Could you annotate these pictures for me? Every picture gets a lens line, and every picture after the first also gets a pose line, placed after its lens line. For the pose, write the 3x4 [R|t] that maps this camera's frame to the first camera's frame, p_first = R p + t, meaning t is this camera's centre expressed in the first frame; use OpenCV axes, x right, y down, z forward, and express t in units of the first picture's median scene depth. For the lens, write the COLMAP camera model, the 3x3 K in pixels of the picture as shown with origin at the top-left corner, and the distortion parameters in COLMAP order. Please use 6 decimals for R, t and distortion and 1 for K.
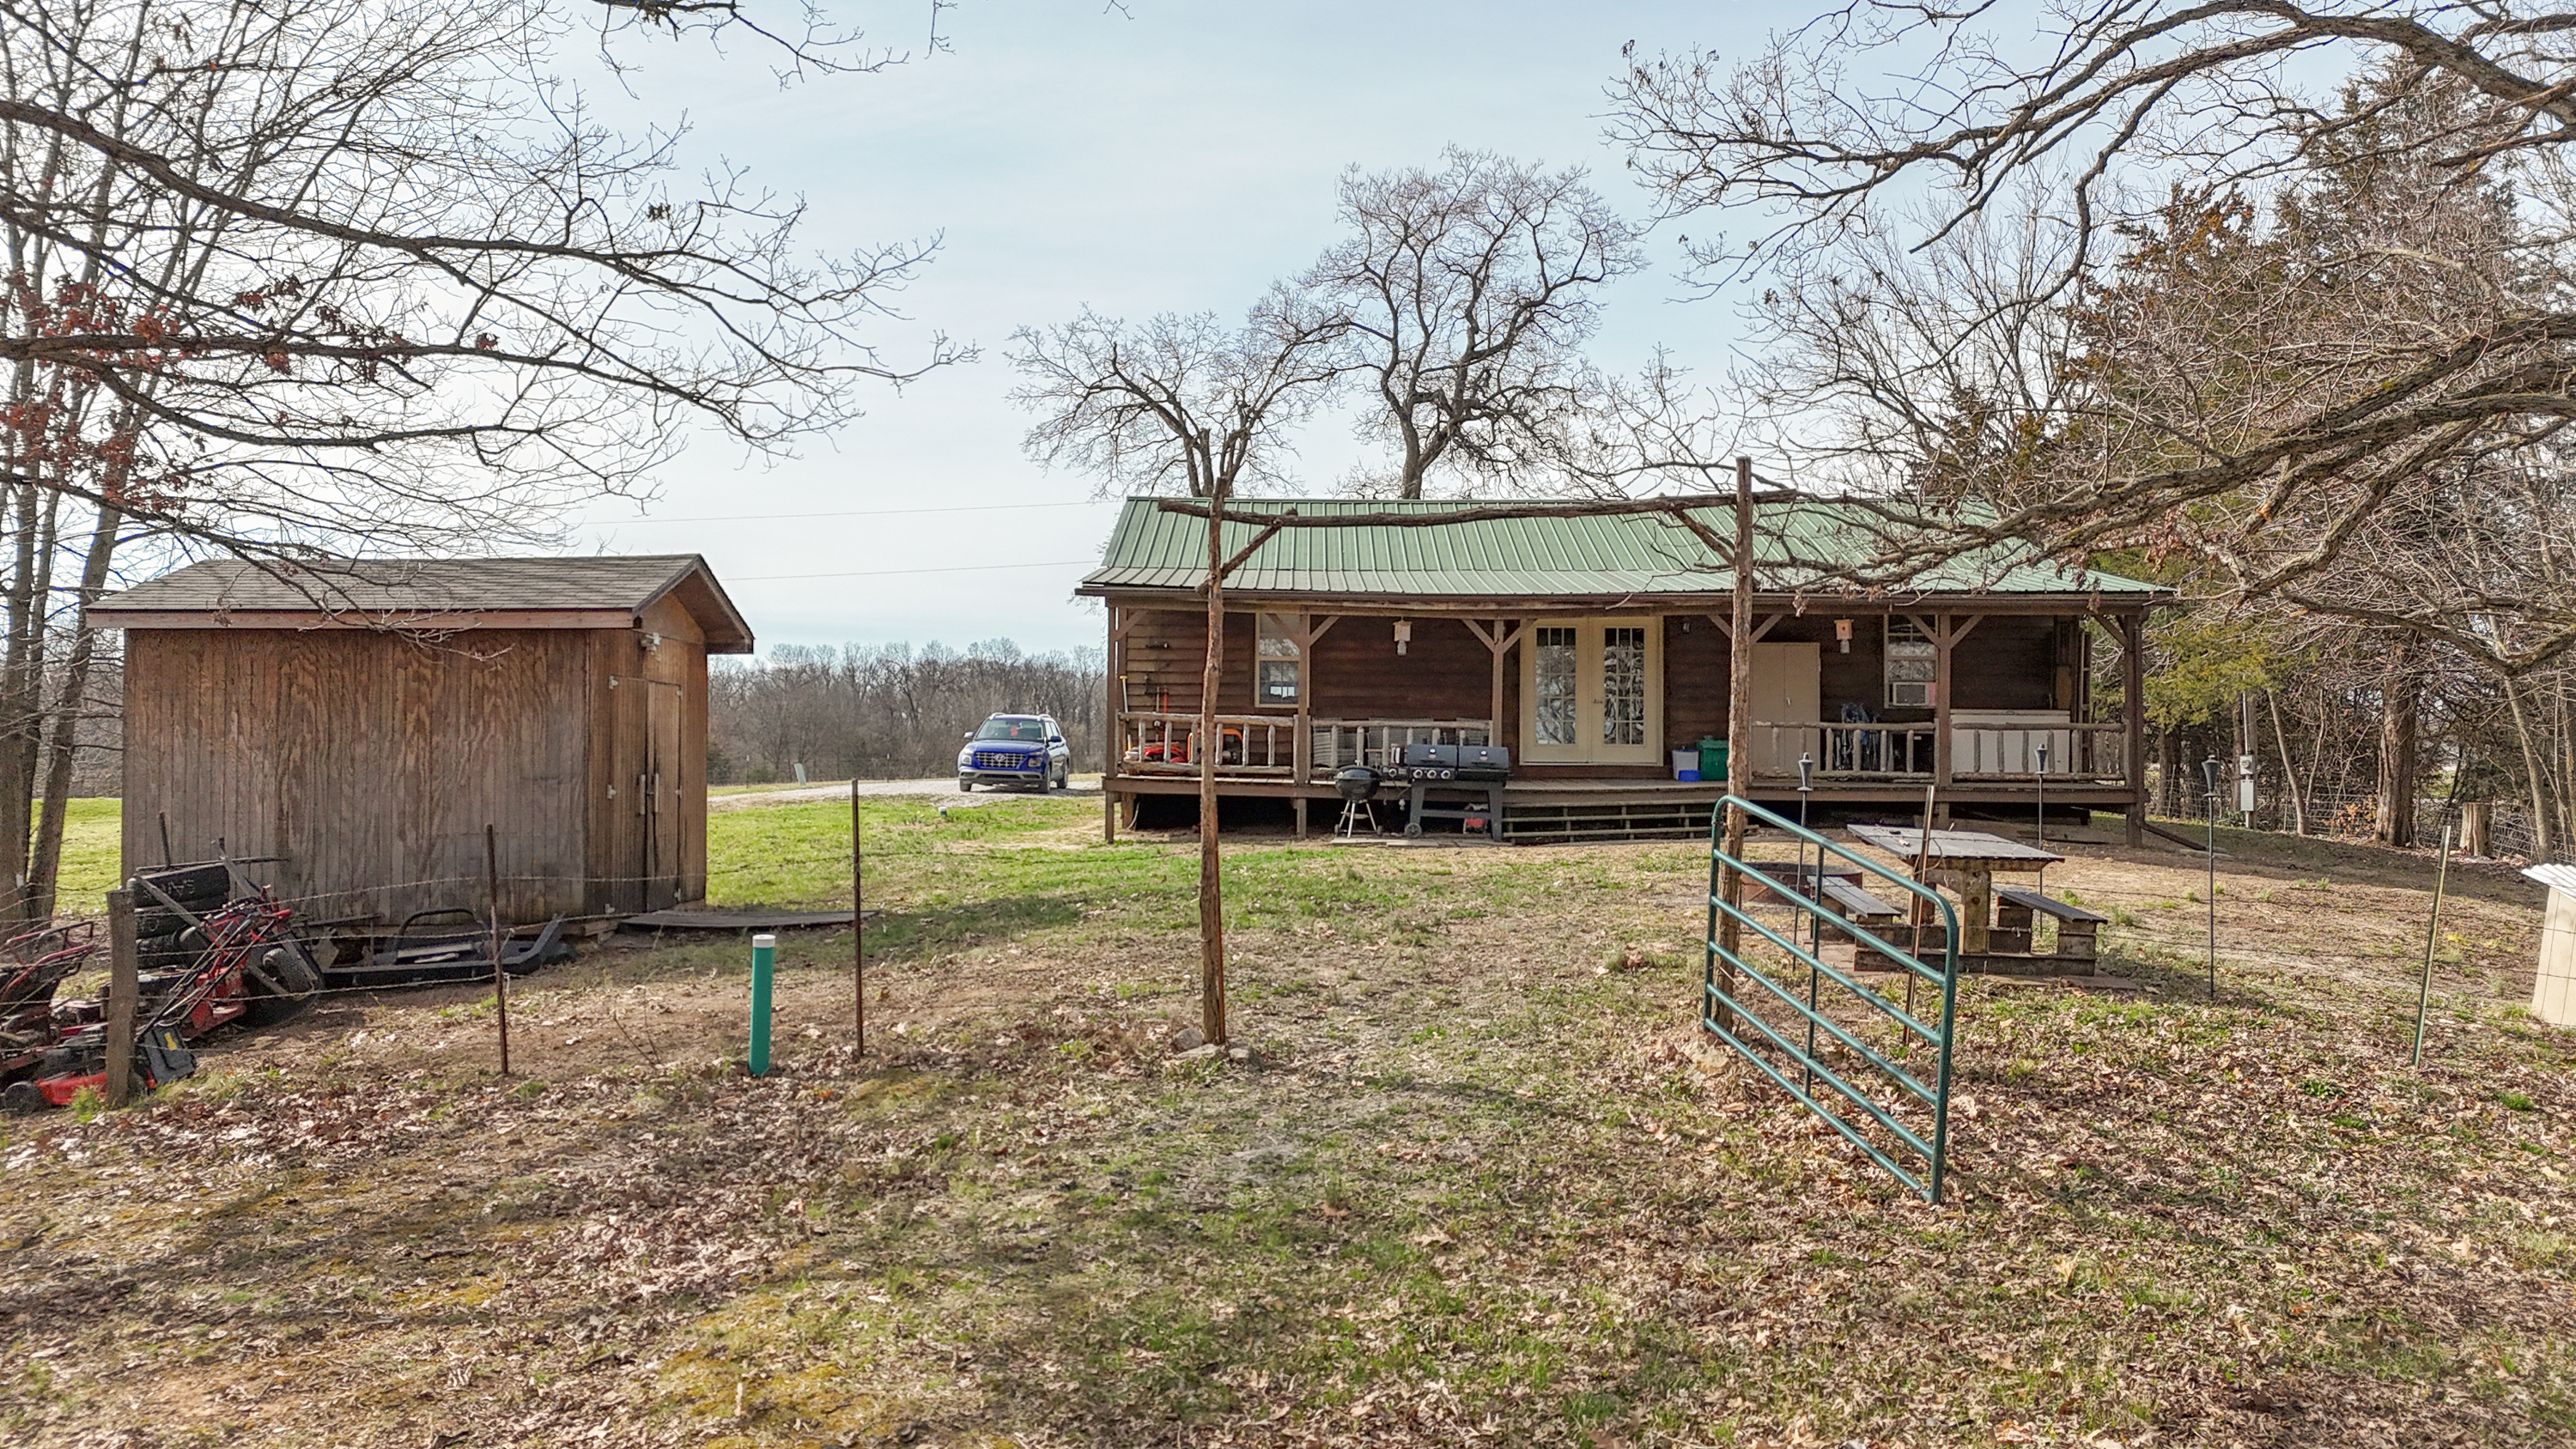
lens RADIAL K [[1886.3, 0, 1288.0], [0, 1886.3, 724.5], [0, 0, 1]] dist [0.097009, -0.091875]
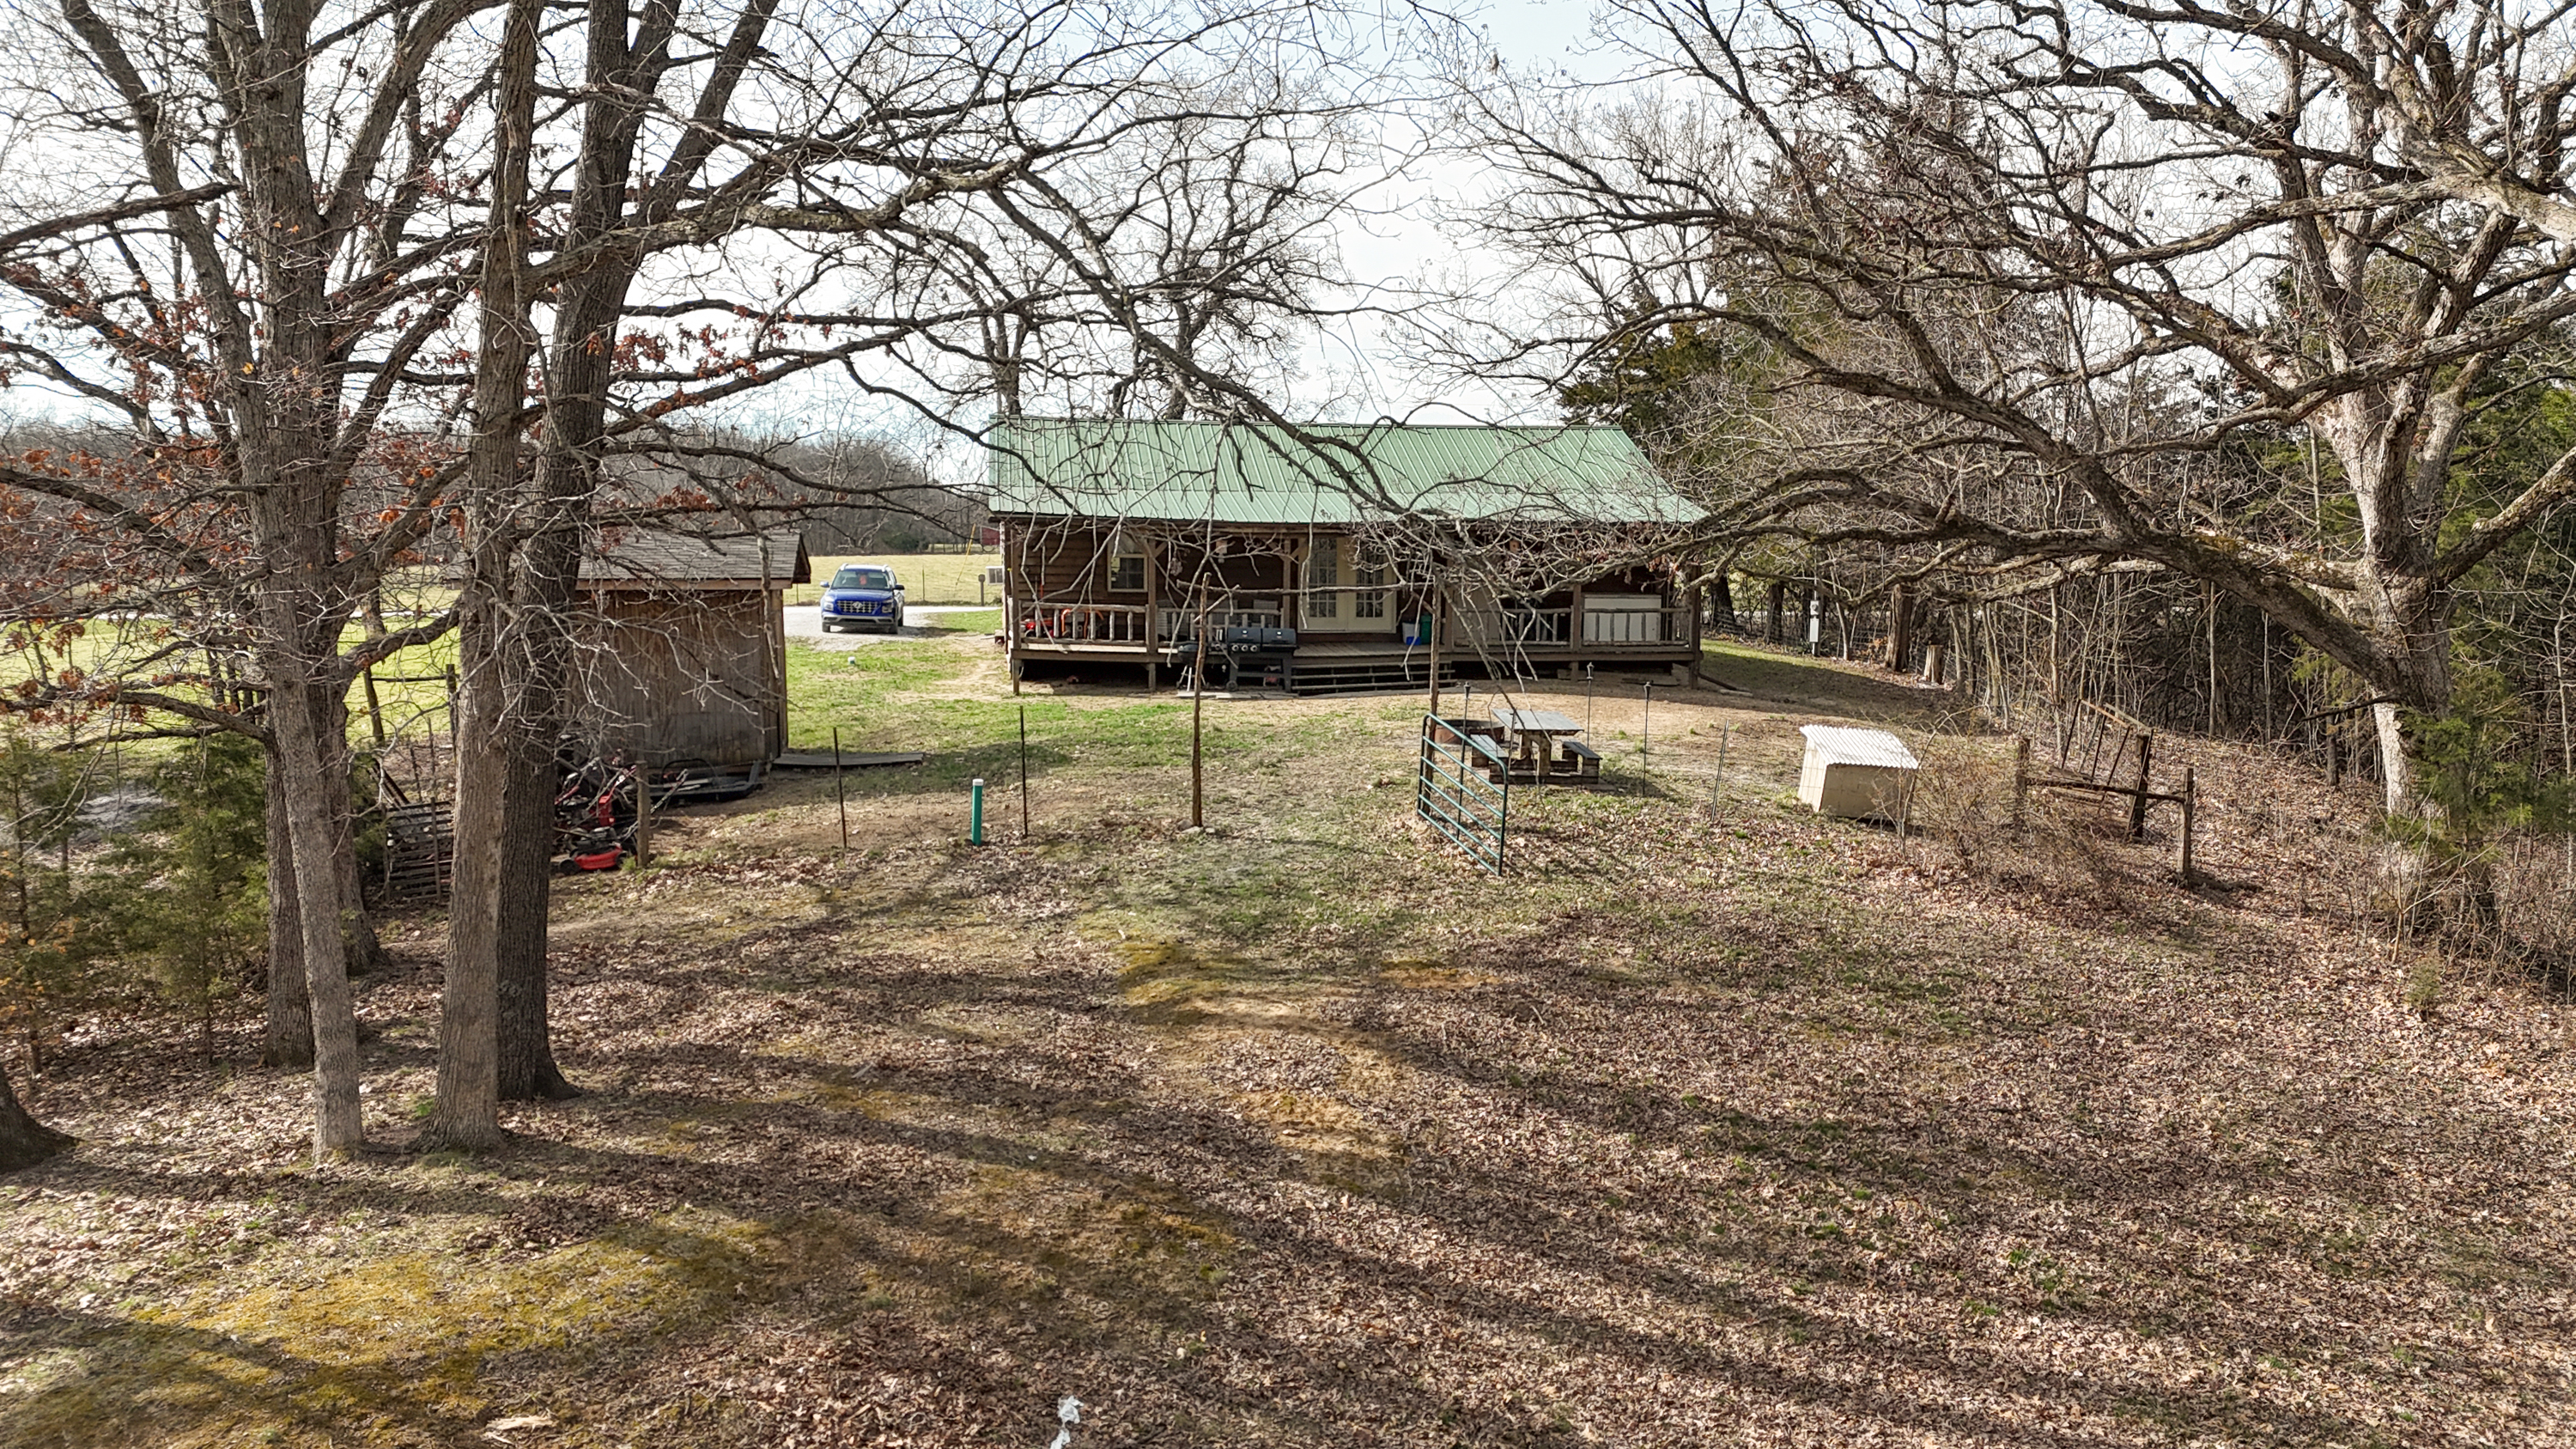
lens RADIAL K [[1886.8, 0, 1288.0], [0, 1886.8, 724.5], [0, 0, 1]] dist [0.097009, -0.091875]
pose [[0.990013, -0.015233, 0.140153, -0.098766], [-0.000235, 0.993966, 0.109693, -0.076809], [-0.140979, -0.108630, 0.984035, -0.470764]]
